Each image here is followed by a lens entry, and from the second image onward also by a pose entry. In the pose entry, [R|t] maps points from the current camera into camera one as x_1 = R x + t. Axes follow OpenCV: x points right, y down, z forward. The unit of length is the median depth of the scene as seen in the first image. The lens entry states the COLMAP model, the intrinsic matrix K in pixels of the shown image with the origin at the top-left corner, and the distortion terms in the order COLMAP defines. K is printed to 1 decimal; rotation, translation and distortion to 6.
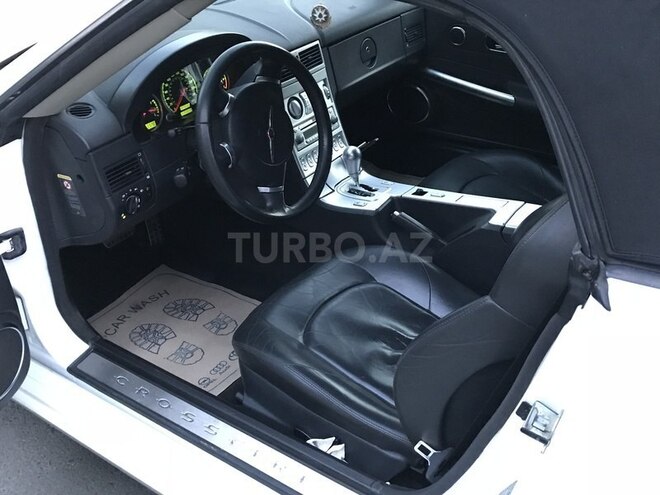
lens RADIAL K [[761.0, 0, 330.0], [0, 761.0, 247.5], [0, 0, 1]] dist [0.094402, -0.347694]
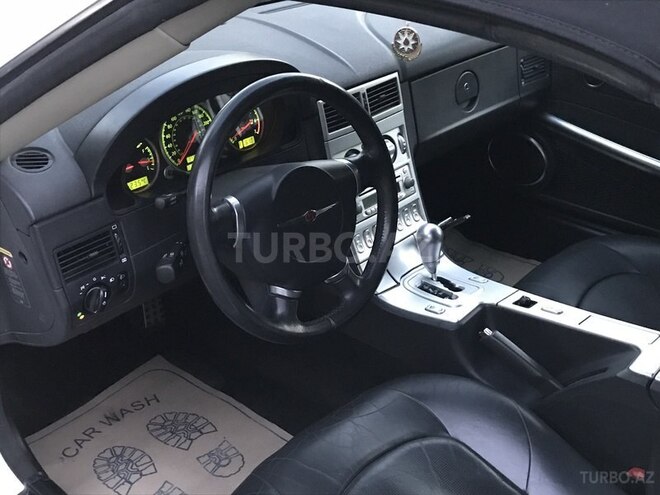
lens RADIAL K [[925.0, 0, 299.5], [0, 925.0, 249.2], [0, 0, 1]] dist [0.220744, -1.047833]
pose [[0.989490, 0.089922, -0.113244, 0.008929], [-0.095915, 0.994201, -0.048626, -0.061117], [0.108215, 0.058977, 0.992377, 0.151399]]
